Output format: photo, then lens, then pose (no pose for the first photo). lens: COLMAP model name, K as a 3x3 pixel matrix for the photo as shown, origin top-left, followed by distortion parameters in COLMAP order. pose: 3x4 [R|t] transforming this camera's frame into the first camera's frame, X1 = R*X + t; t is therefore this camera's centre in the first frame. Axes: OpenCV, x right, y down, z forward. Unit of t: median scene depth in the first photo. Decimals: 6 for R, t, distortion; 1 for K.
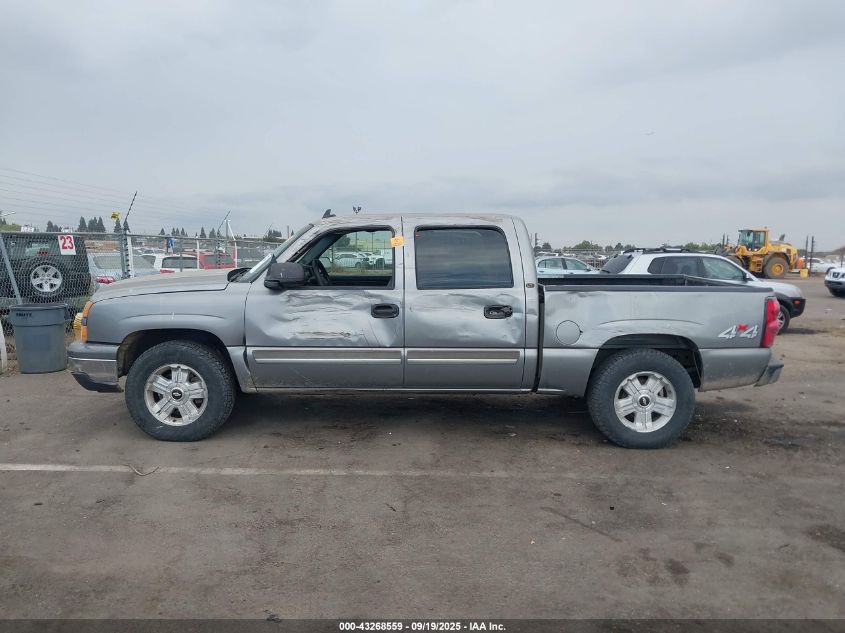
lens RADIAL K [[686.8, 0, 424.4], [0, 686.8, 314.6], [0, 0, 1]] dist [0.010961, -0.016014]
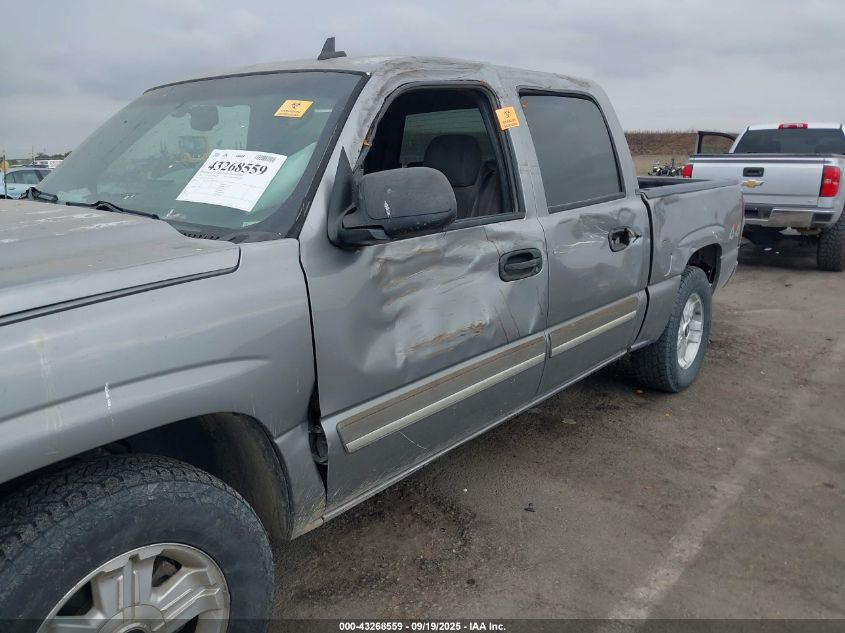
lens RADIAL K [[686.8, 0, 437.2], [0, 686.8, 336.4], [0, 0, 1]] dist [0.010961, -0.016014]
pose [[0.657597, -0.220417, 0.720404, -0.459763], [0.105756, 0.973782, 0.201406, -0.059676], [-0.745910, -0.056257, 0.663667, 0.715995]]
